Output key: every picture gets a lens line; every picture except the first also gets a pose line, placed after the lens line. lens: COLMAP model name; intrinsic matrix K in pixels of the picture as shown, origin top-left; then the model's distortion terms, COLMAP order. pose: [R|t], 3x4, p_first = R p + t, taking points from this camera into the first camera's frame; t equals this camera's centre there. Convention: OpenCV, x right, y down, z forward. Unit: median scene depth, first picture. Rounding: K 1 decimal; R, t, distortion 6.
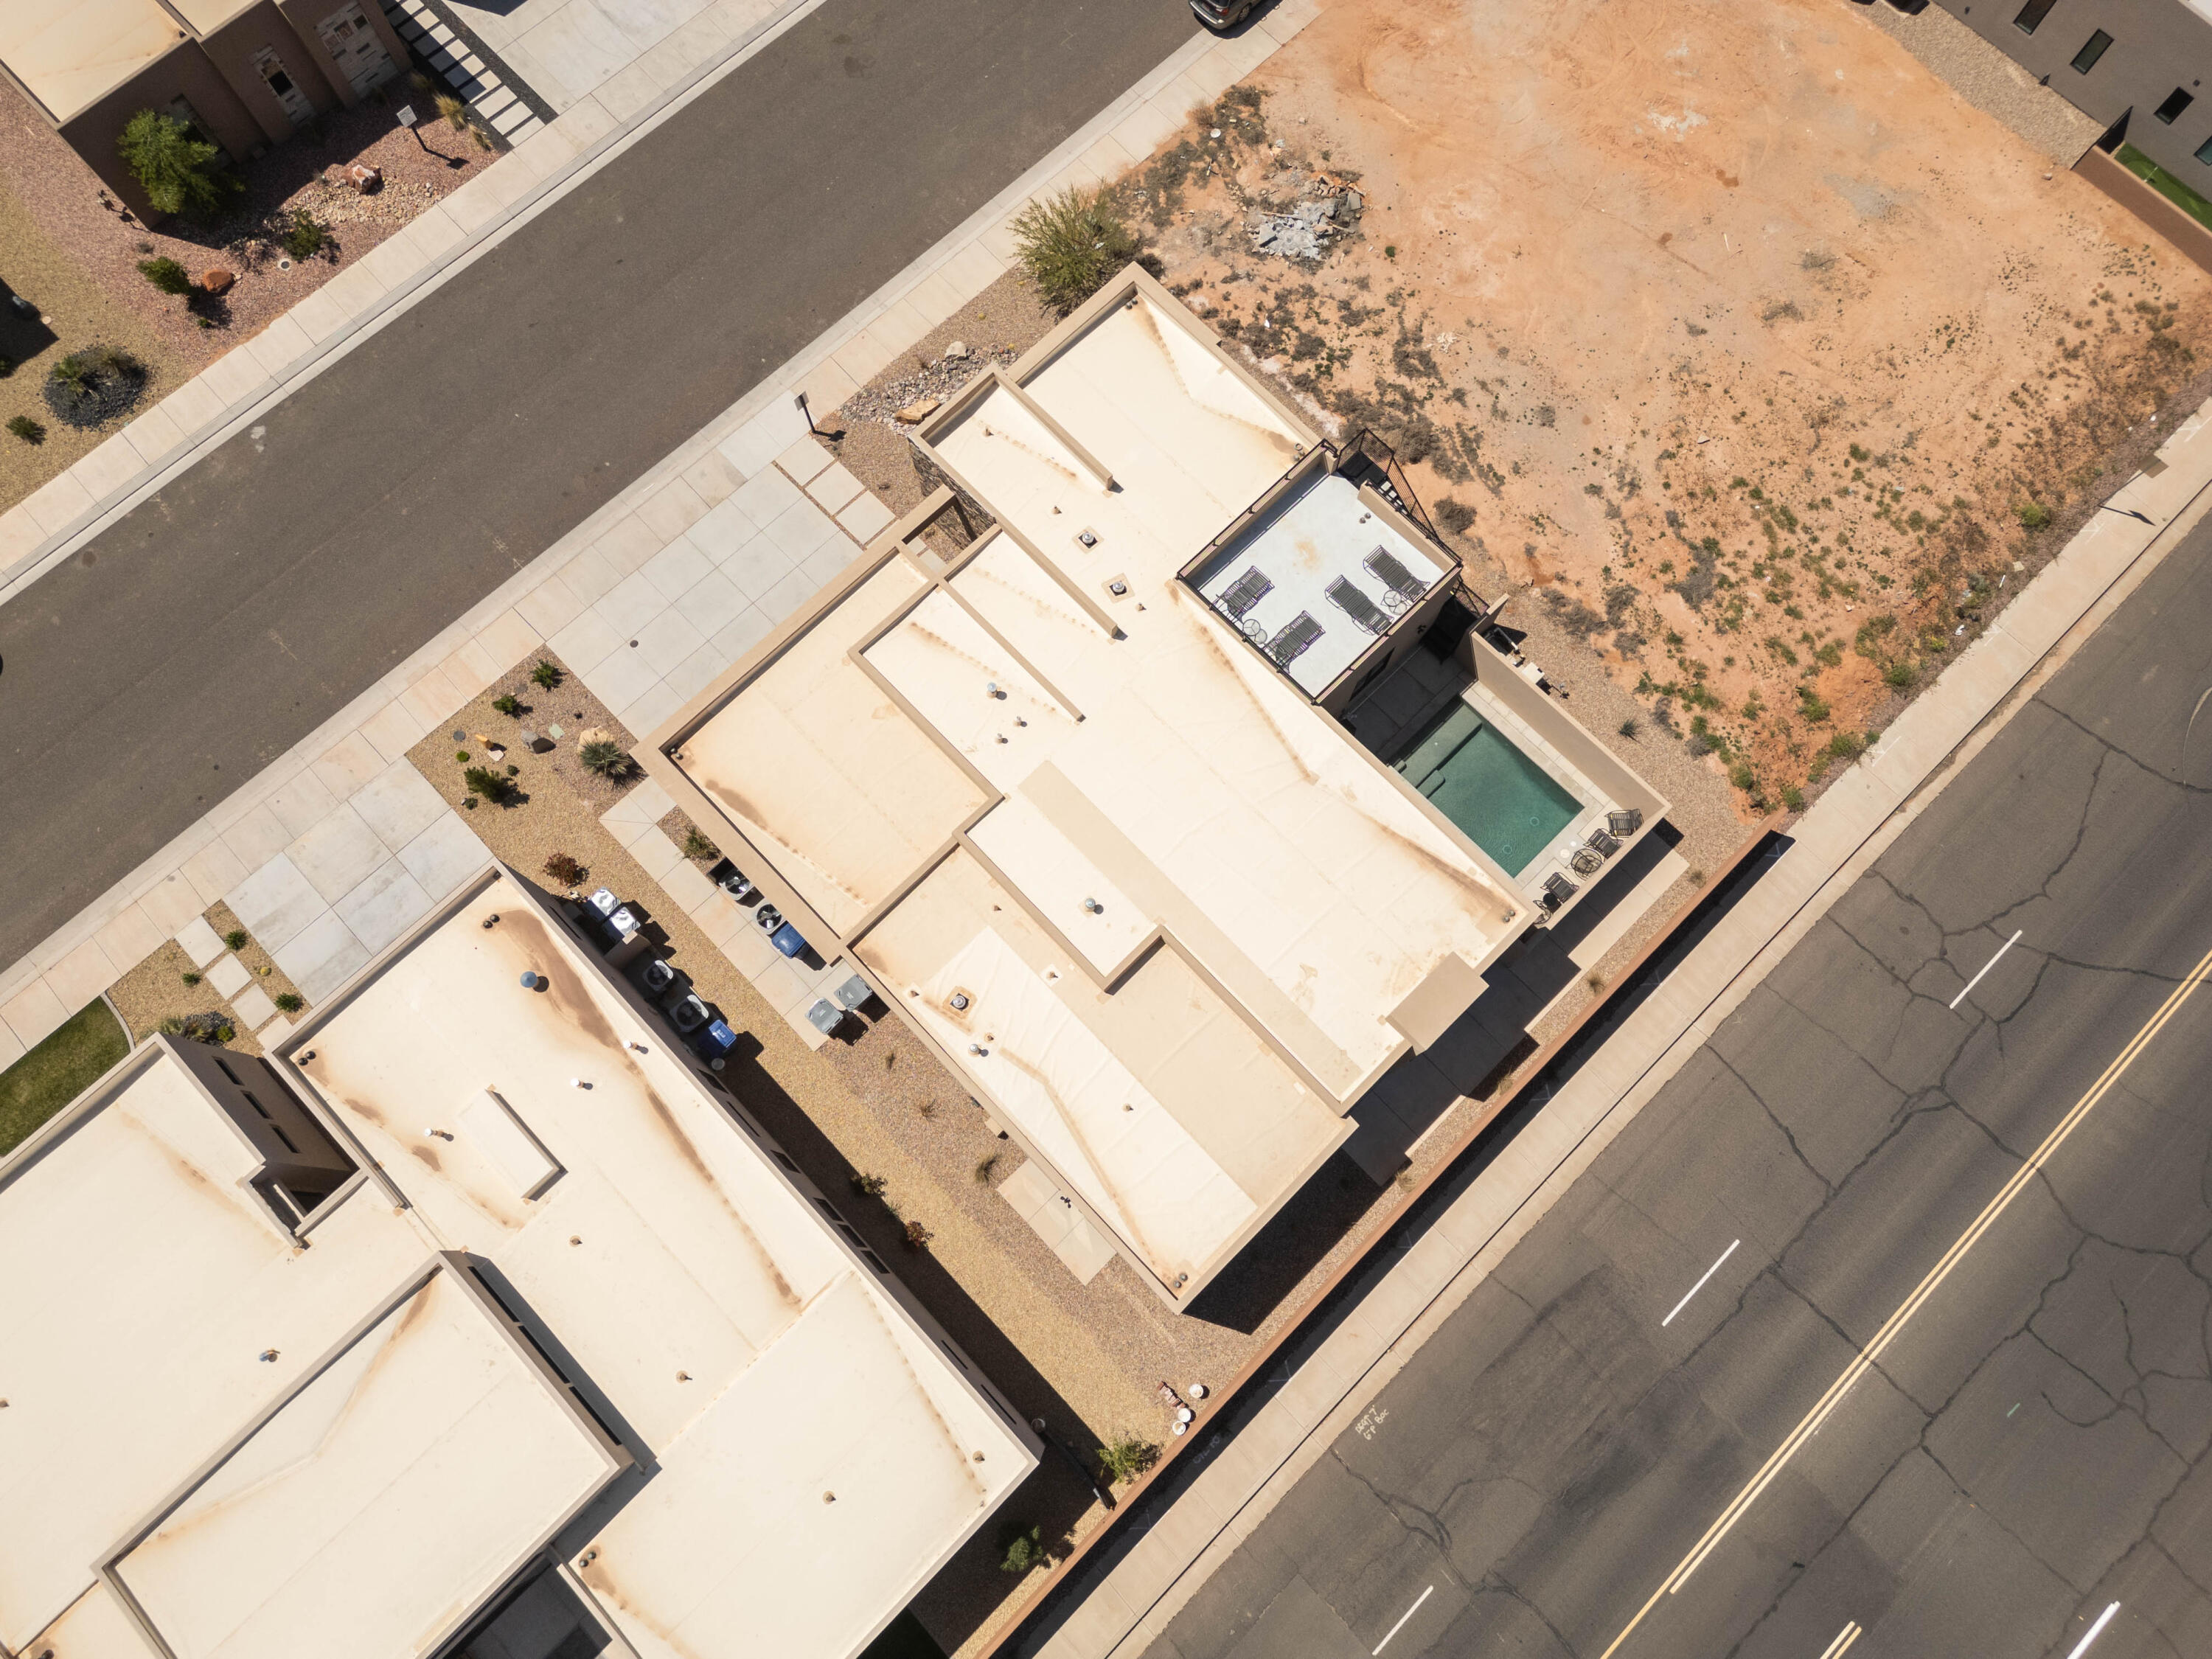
lens RADIAL K [[1549.0, 0, 1111.4], [0, 1549.0, 821.8], [0, 0, 1]] dist [0.086199, -0.058745]
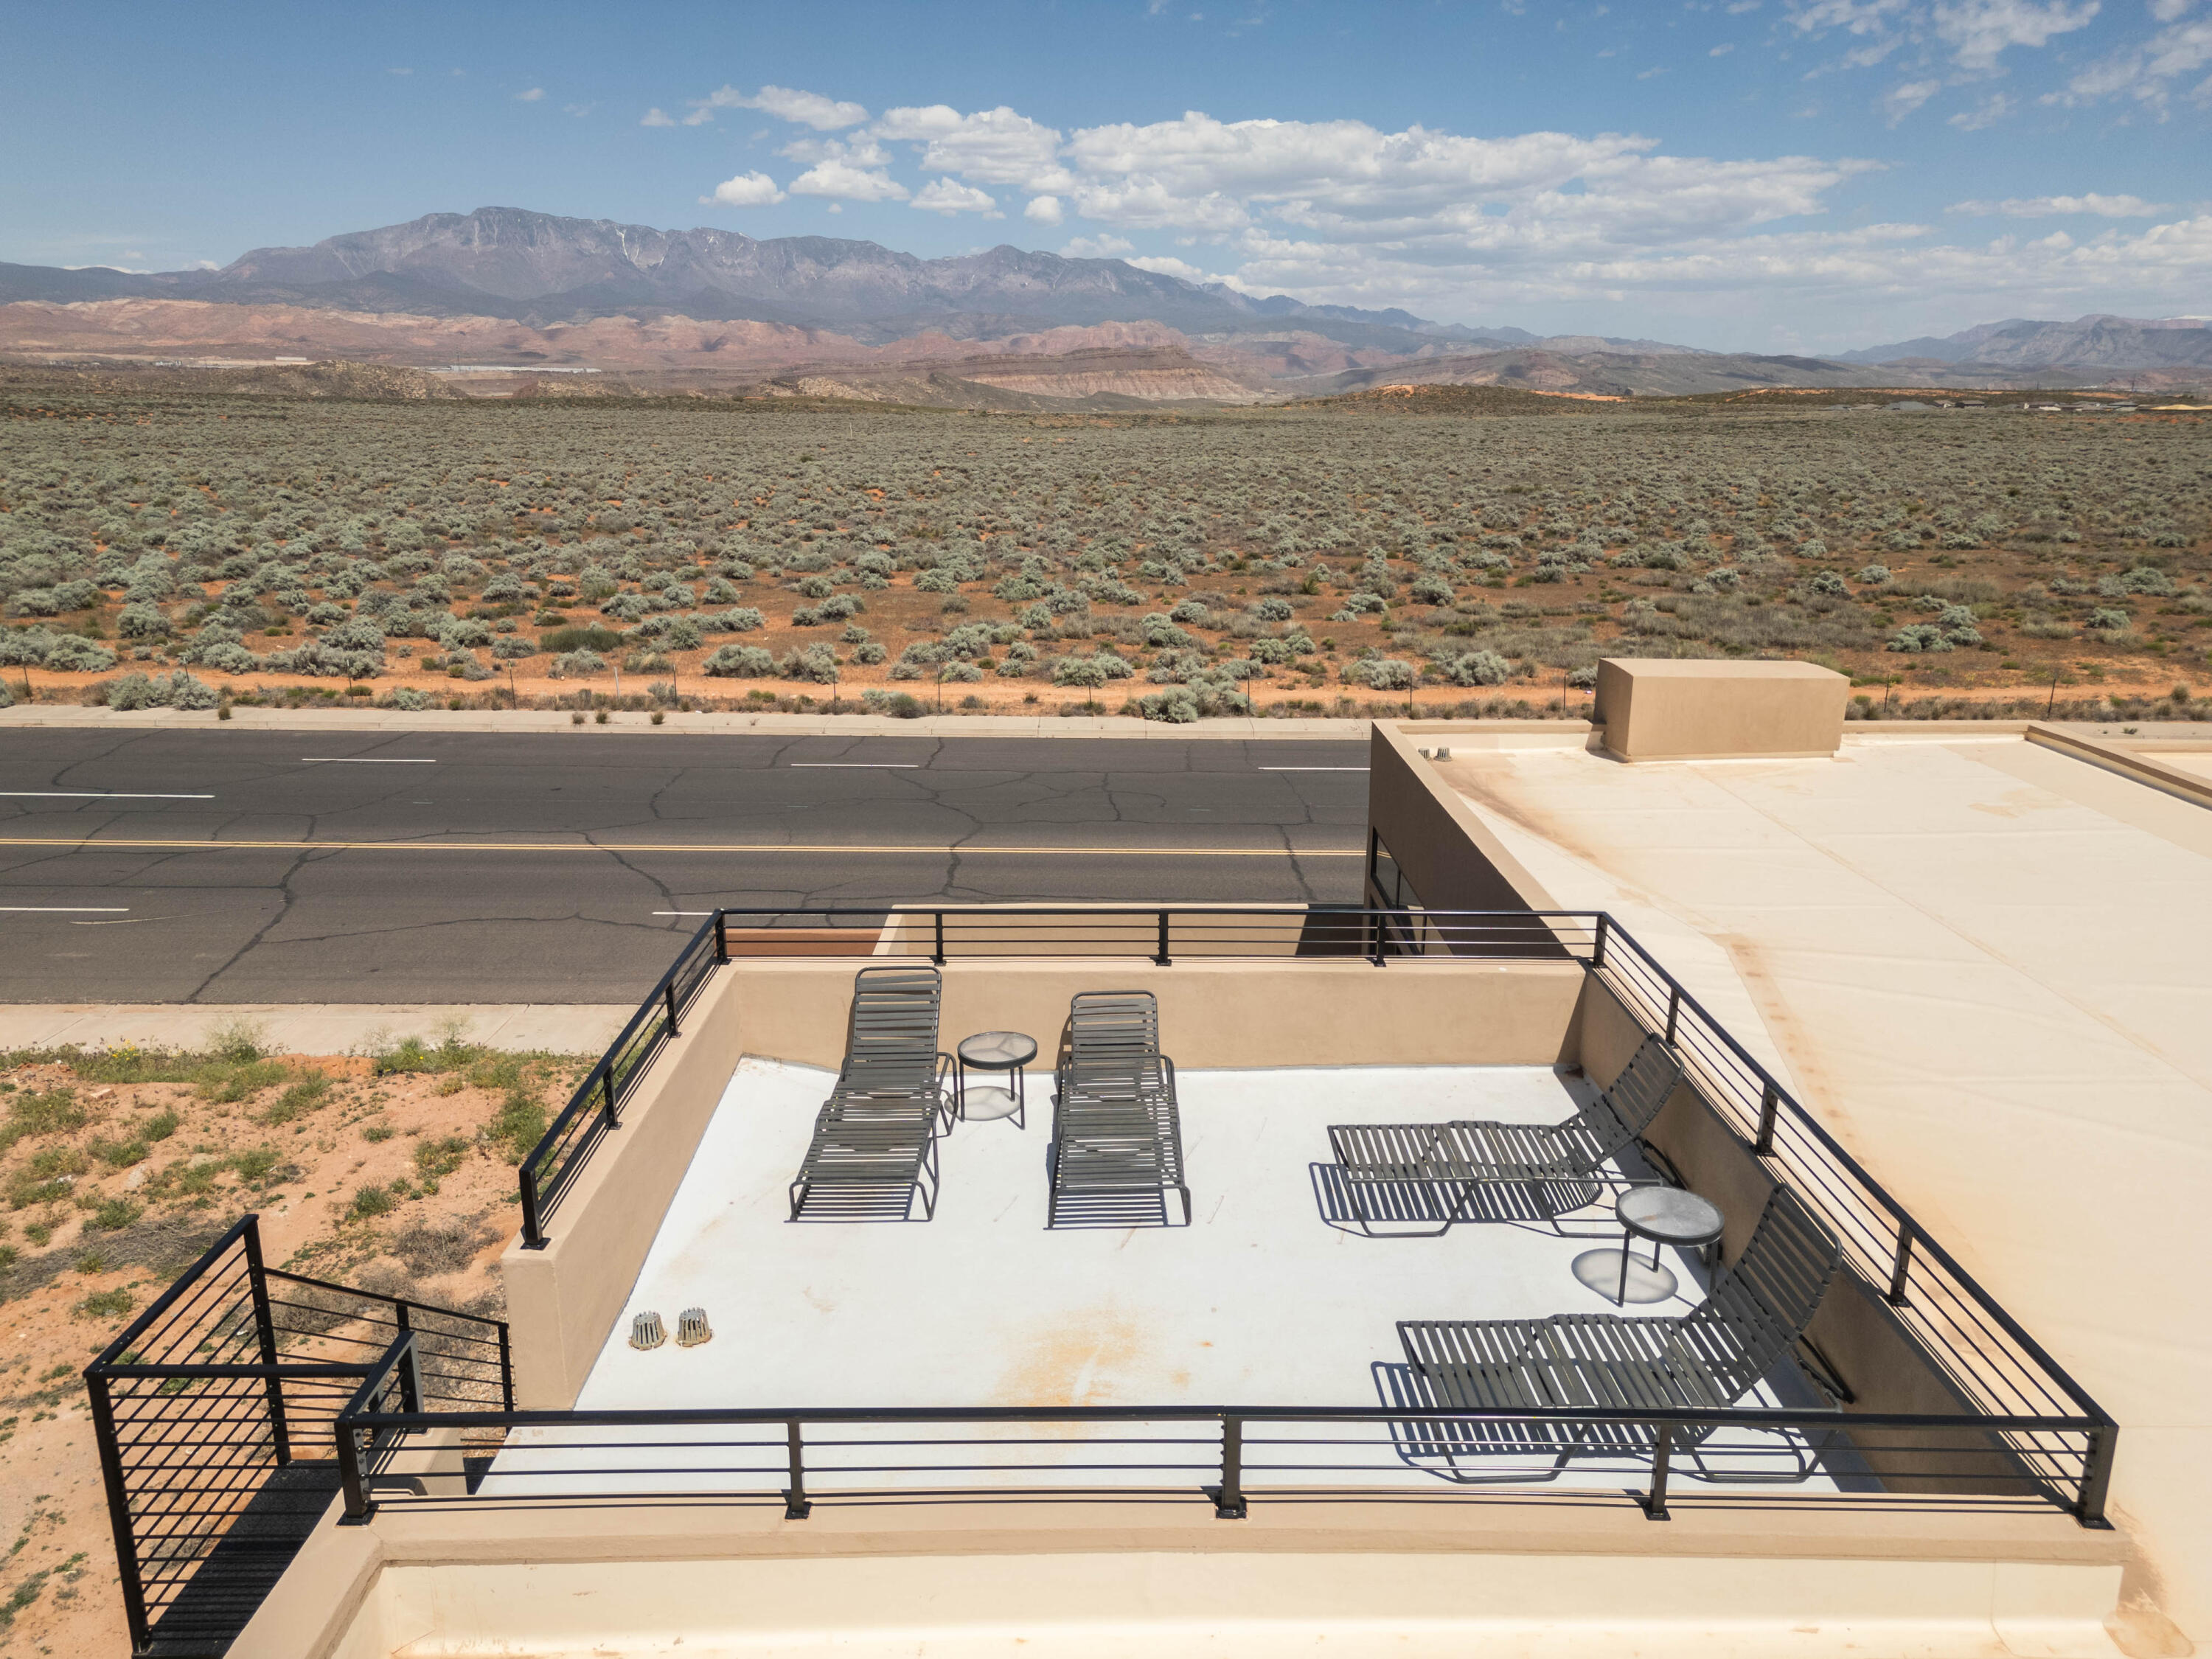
lens RADIAL K [[1549.0, 0, 1108.0], [0, 1549.0, 829.6], [0, 0, 1]] dist [0.086199, -0.058745]
pose [[-0.719587, -0.193896, 0.666782, 0.022217], [0.666236, 0.077924, 0.741658, -0.267893], [-0.195763, 0.977922, 0.073107, 0.840517]]
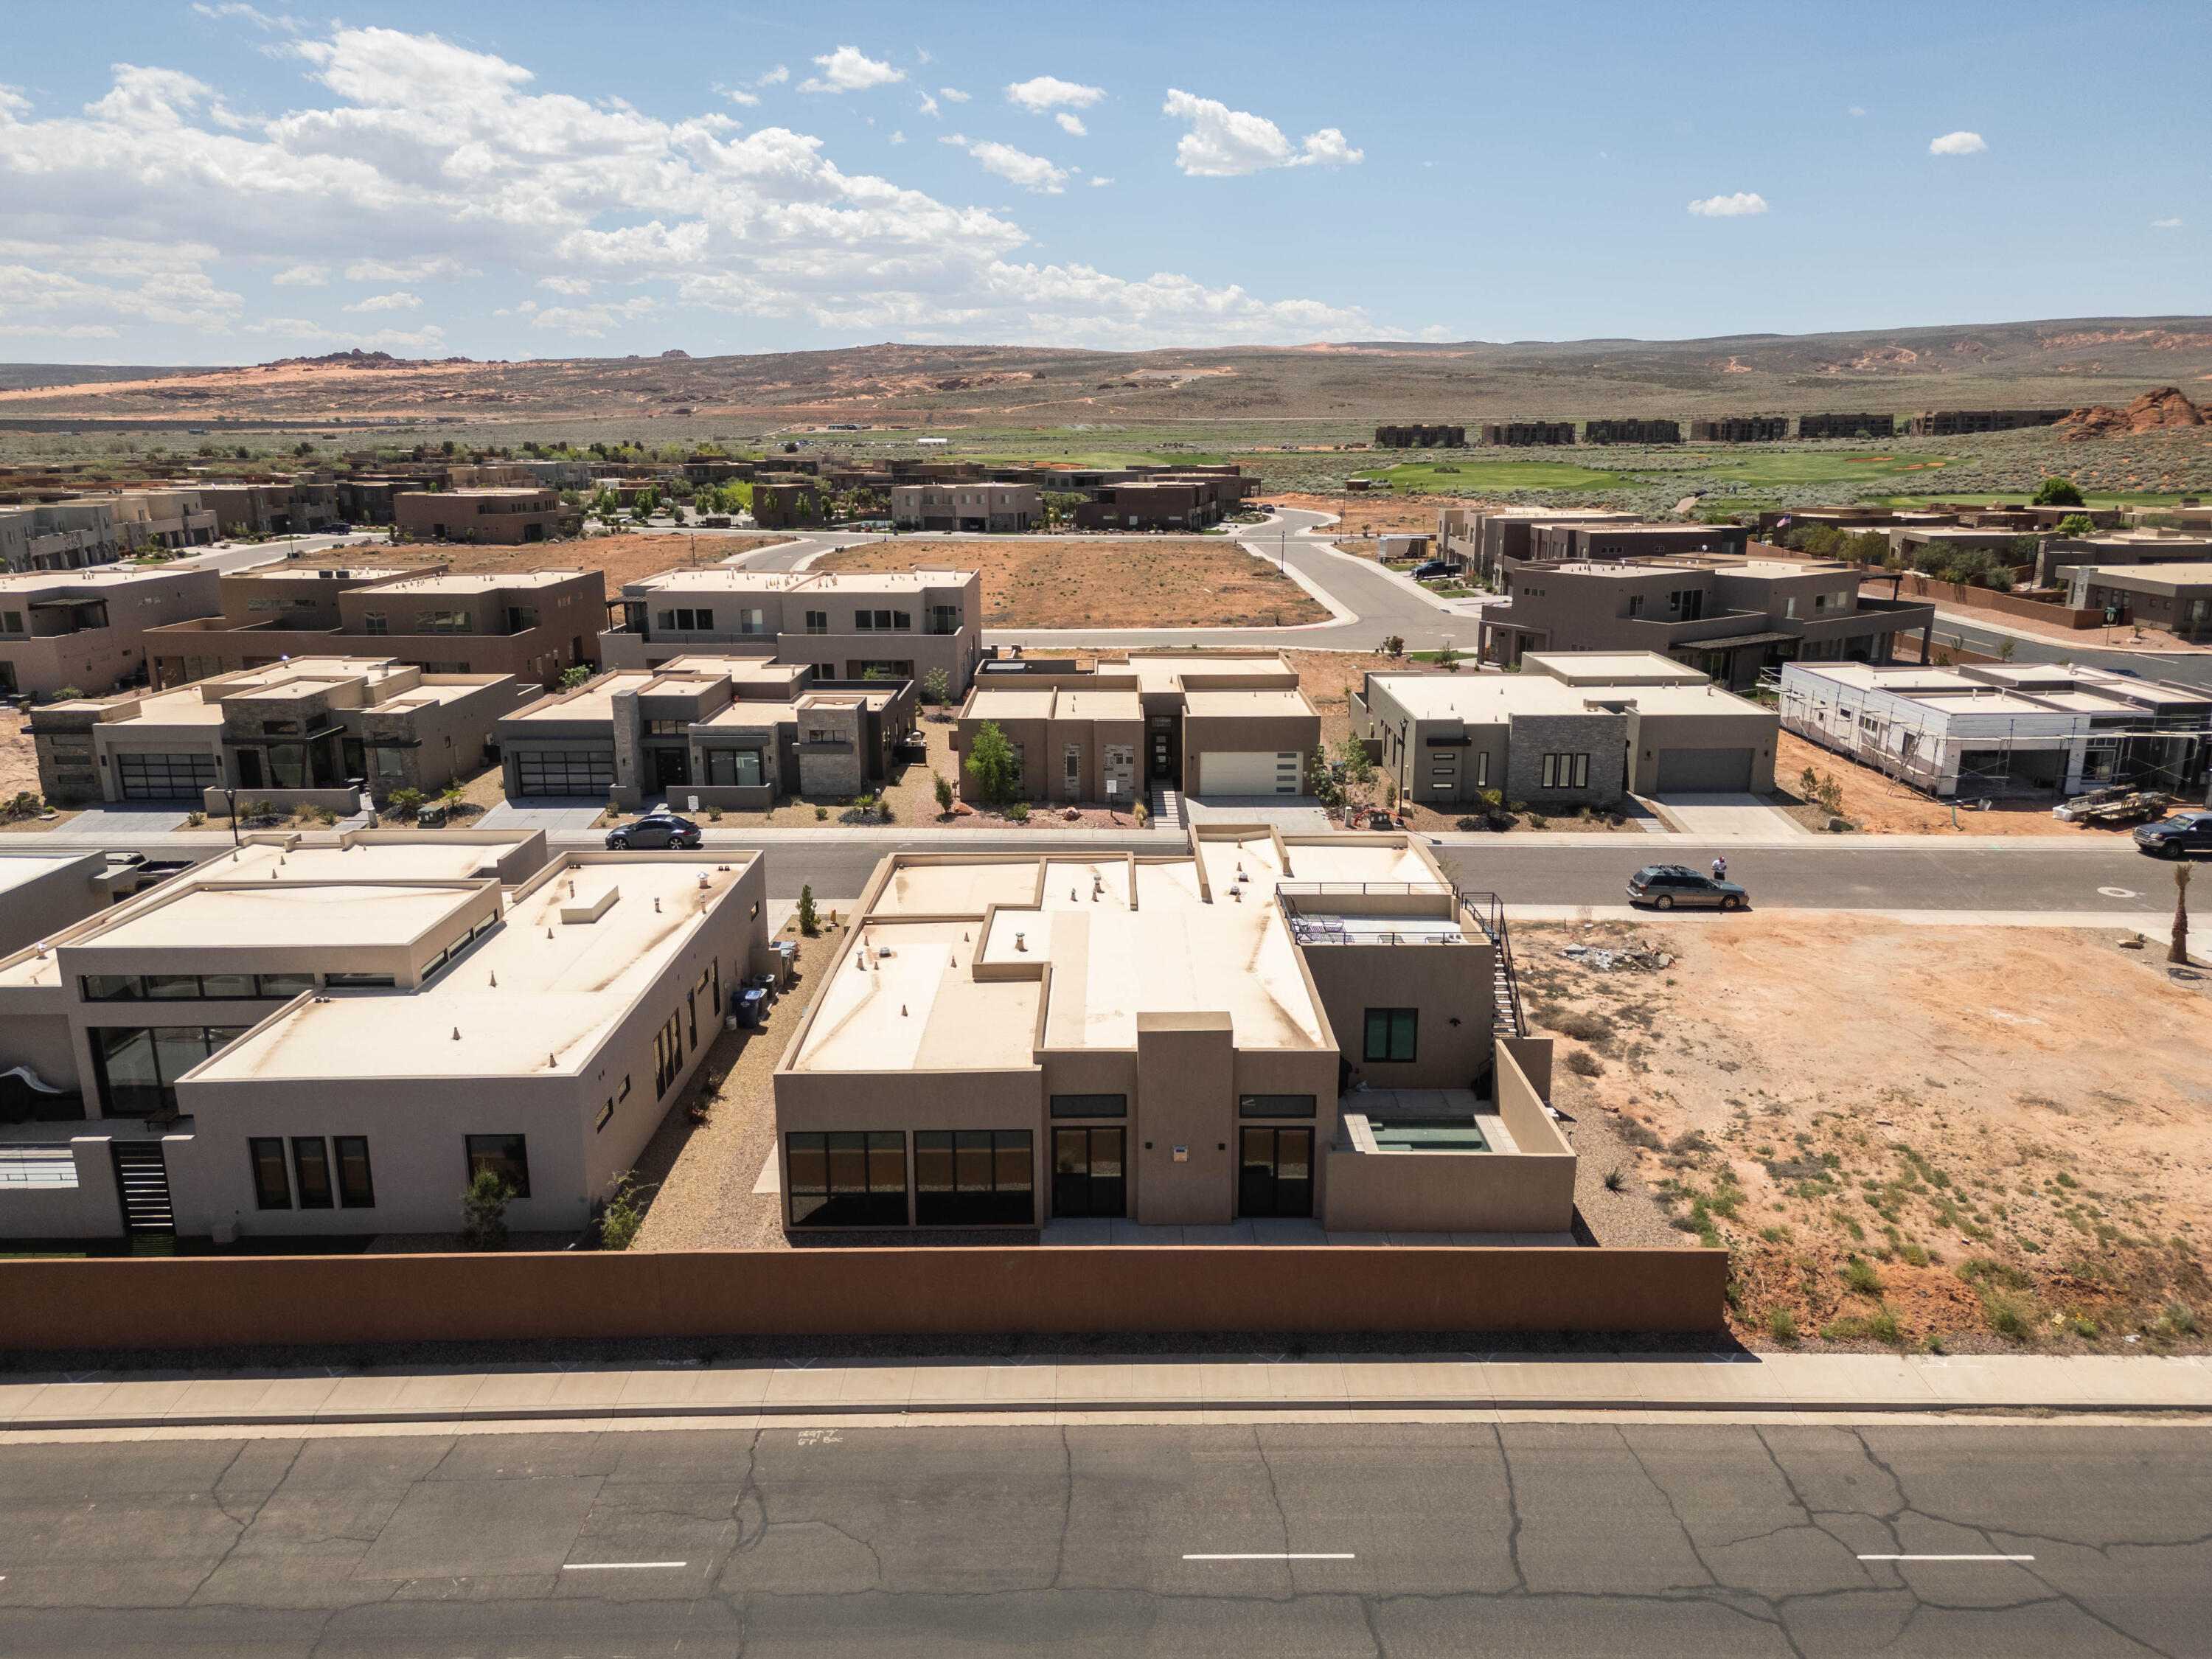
lens RADIAL K [[1549.0, 0, 1116.7], [0, 1549.0, 828.8], [0, 0, 1]] dist [0.086199, -0.058745]
pose [[0.720123, 0.167827, -0.673244, 0.657605], [-0.666178, 0.438511, -0.603253, 0.546812], [0.193983, 0.882917, 0.427585, 0.373628]]
